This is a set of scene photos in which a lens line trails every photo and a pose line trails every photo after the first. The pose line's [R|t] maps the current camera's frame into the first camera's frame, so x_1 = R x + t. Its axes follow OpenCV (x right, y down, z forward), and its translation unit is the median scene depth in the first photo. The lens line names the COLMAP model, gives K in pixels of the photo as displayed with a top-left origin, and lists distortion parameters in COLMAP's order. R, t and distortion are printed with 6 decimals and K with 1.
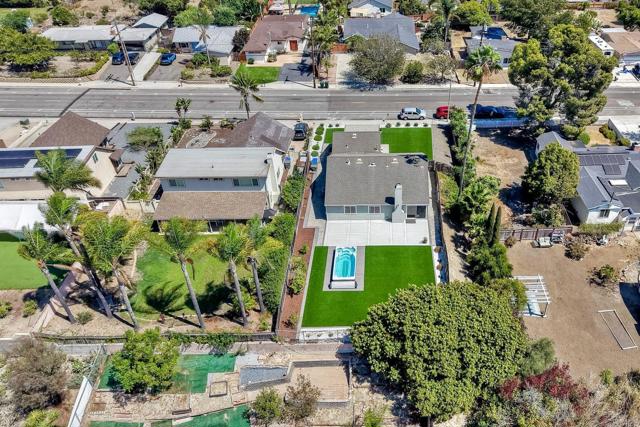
lens RADIAL K [[512.8, 0, 383.4], [0, 512.8, 217.6], [0, 0, 1]] dist [0.051966, -0.075883]
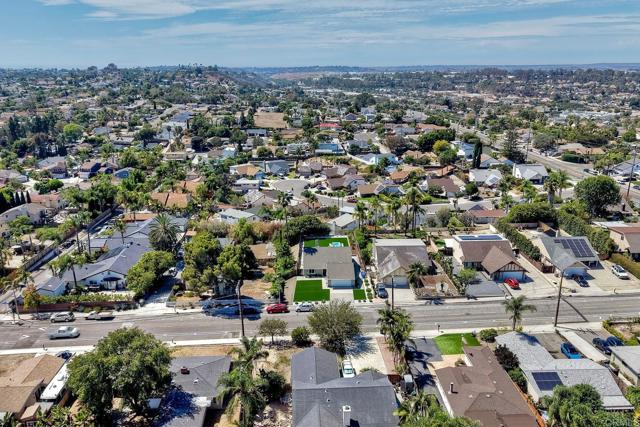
lens RADIAL K [[512.8, 0, 317.9], [0, 512.8, 211.4], [0, 0, 1]] dist [0.051966, -0.075883]
pose [[-0.999547, 0.021307, -0.021237, 0.057221], [-0.004753, 0.585208, 0.810869, -1.687754], [0.029705, 0.810603, -0.584842, 1.869324]]
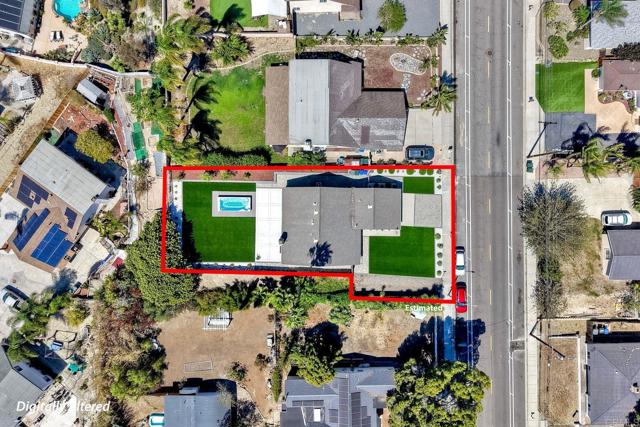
lens RADIAL K [[512.8, 0, 319.1], [0, 512.8, 209.9], [0, 0, 1]] dist [0.051966, -0.075883]
pose [[-0.012597, 0.999843, 0.012427, -0.061881], [-0.607483, -0.017524, 0.794139, -0.984102], [0.794233, 0.002455, 0.607609, 0.210458]]
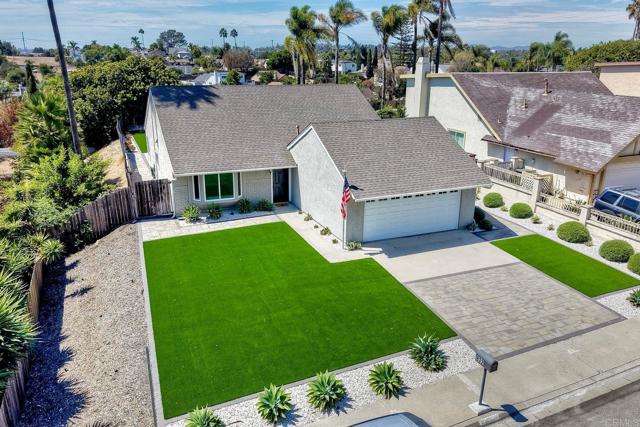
lens RADIAL K [[512.8, 0, 317.1], [0, 512.8, 213.4], [0, 0, 1]] dist [0.051966, -0.075883]
pose [[-0.914579, 0.123039, -0.385236, 0.118392], [-0.246743, 0.584962, 0.772617, -0.377146], [0.320411, 0.801673, -0.504635, 1.194599]]
